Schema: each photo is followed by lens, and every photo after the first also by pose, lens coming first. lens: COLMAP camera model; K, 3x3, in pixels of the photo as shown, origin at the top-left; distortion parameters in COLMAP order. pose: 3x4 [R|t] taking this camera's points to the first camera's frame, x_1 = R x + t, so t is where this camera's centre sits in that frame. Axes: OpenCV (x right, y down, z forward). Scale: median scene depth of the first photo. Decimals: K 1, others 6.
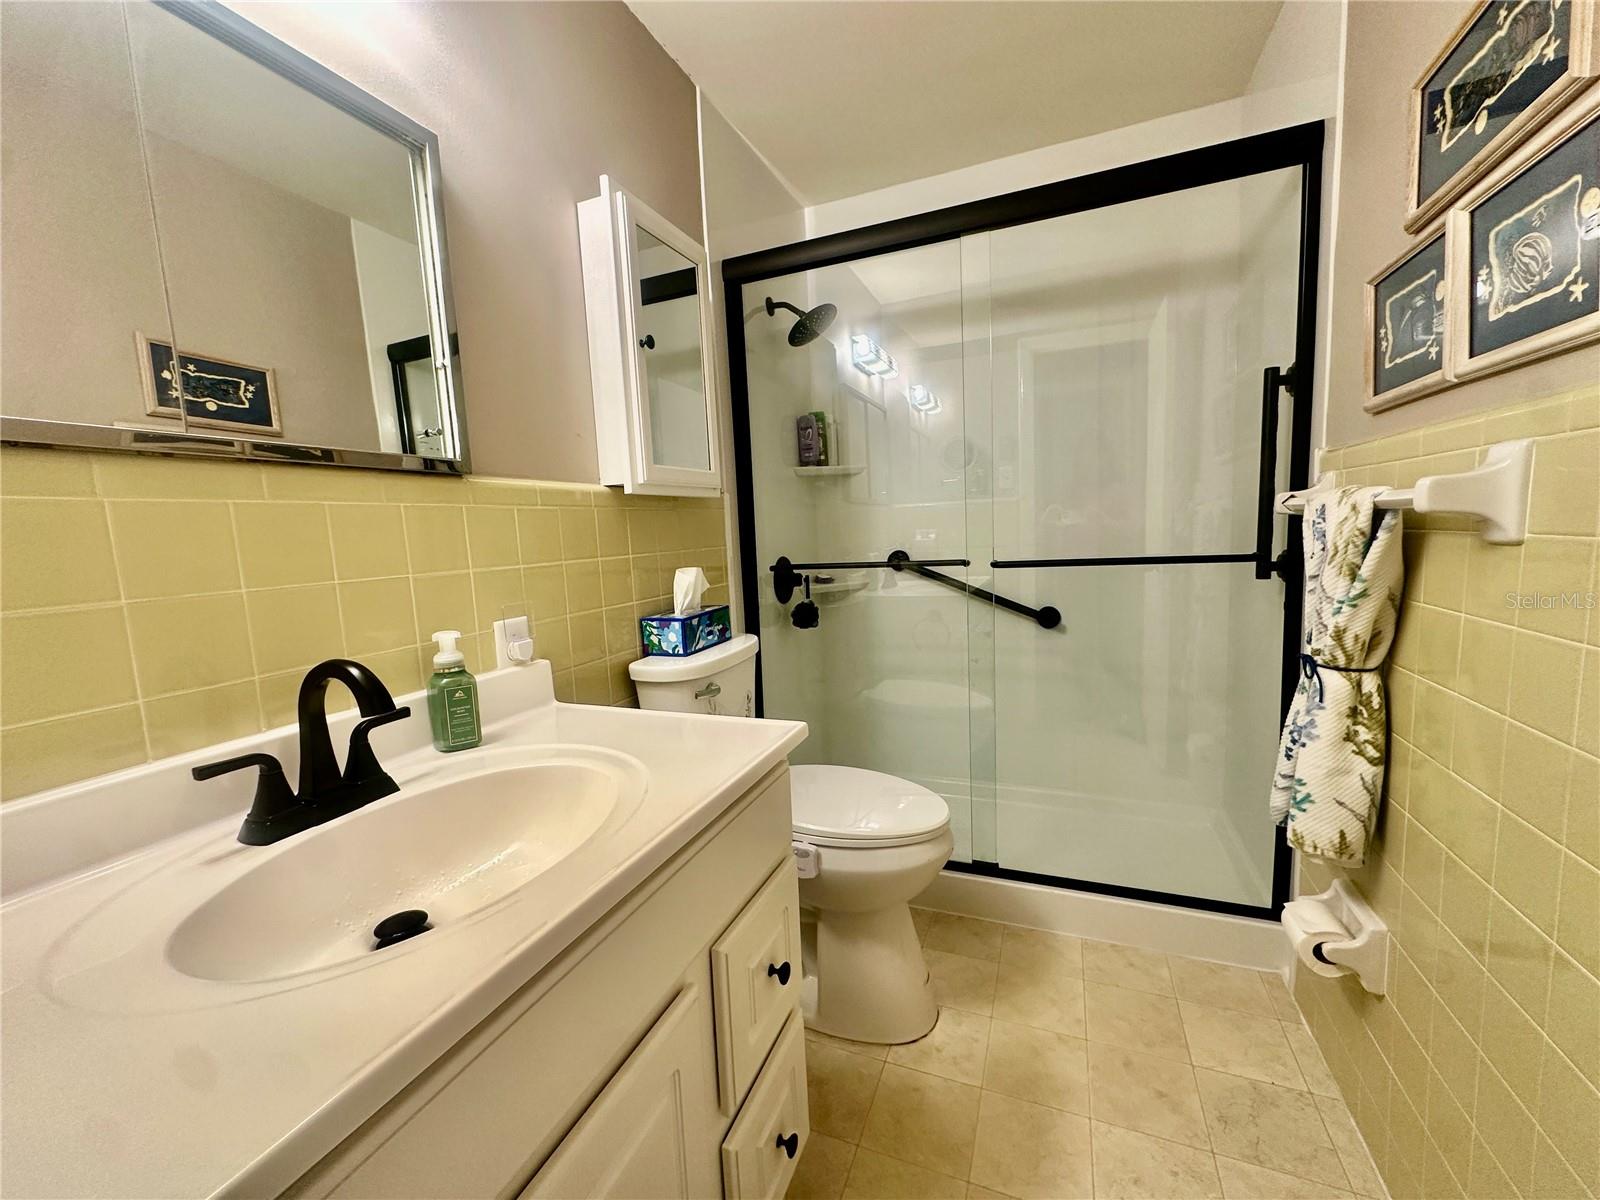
lens RADIAL K [[637.5, 0, 800.0], [0, 637.5, 600.0], [0, 0, 1]] dist [-0.006059, 0.001517]
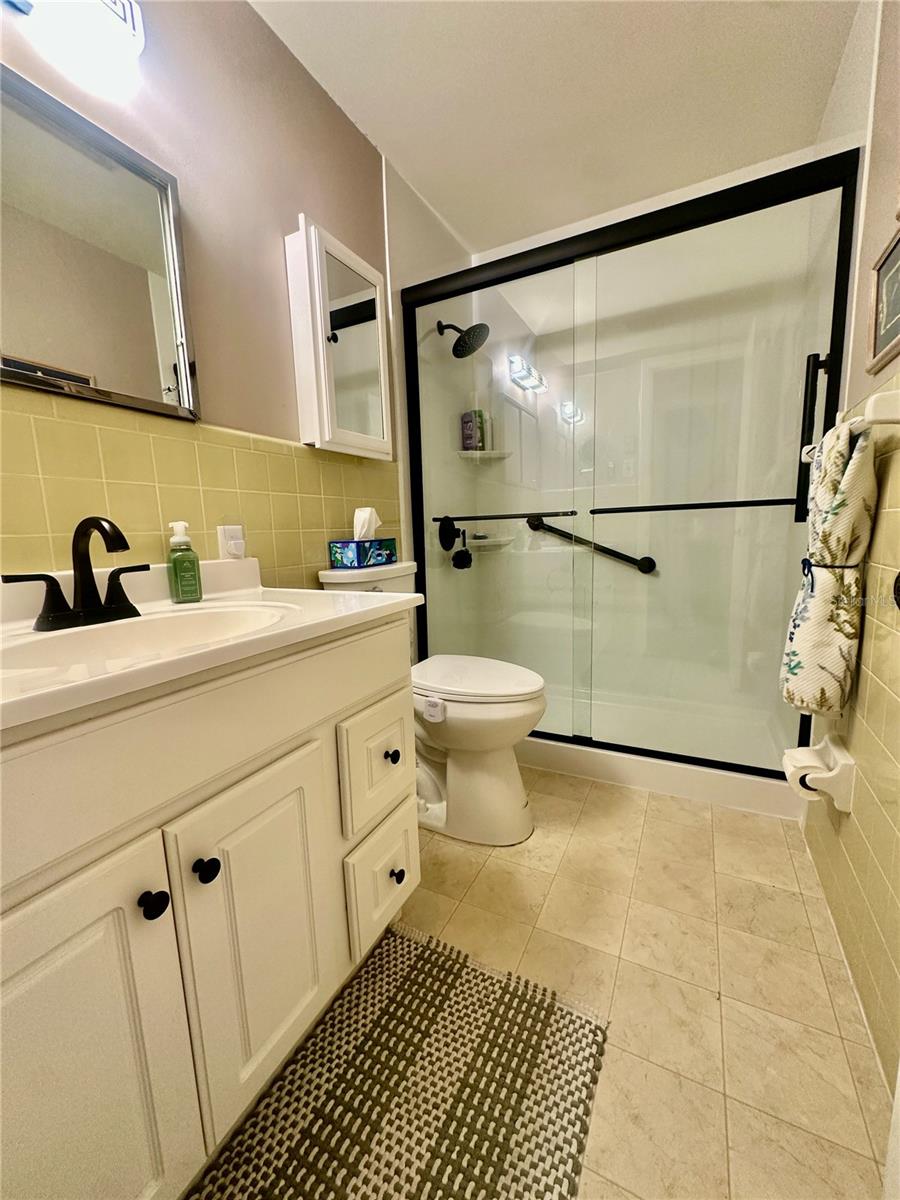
lens RADIAL K [[478.1, 0, 450.0], [0, 478.1, 600.0], [0, 0, 1]] dist [-0.006059, 0.001517]
pose [[0.996128, 0.027003, -0.083663, 0.122402], [-0.023873, 0.998985, 0.038187, 0.125504], [0.084609, -0.036042, 0.995762, -0.041226]]
